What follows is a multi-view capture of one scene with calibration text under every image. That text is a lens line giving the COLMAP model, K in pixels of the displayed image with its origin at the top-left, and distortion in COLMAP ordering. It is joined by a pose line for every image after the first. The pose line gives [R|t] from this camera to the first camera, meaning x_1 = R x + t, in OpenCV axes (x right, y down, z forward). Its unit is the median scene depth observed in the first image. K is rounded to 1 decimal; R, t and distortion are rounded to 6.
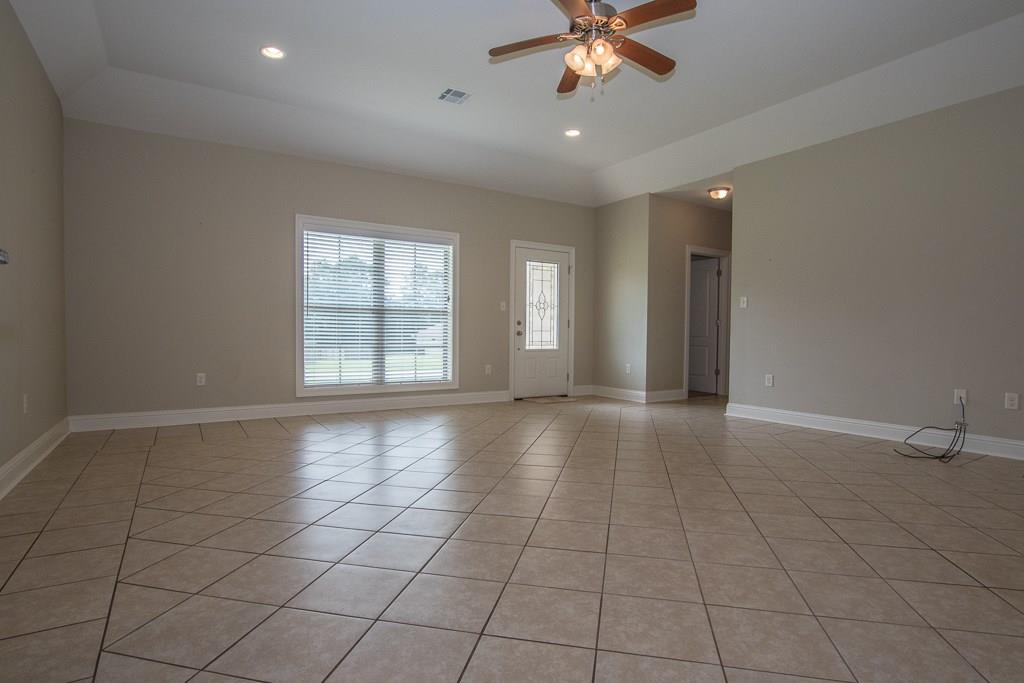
lens RADIAL K [[535.1, 0, 512.0], [0, 535.1, 341.5], [0, 0, 1]] dist [-0.003165, -0.000226]
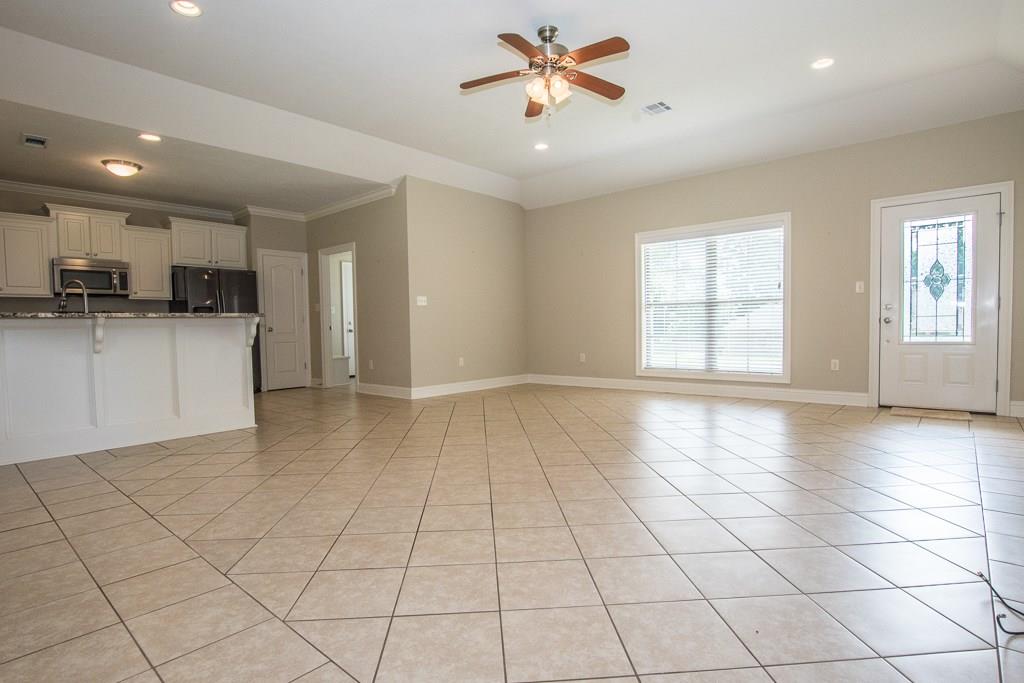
lens RADIAL K [[536.9, 0, 512.0], [0, 536.9, 341.5], [0, 0, 1]] dist [-0.002024, 0.000004]
pose [[0.284718, 0.016898, -0.958462, 0.636755], [0.007521, 0.999774, 0.019861, -0.004850], [0.958582, -0.012863, 0.284527, 0.290256]]
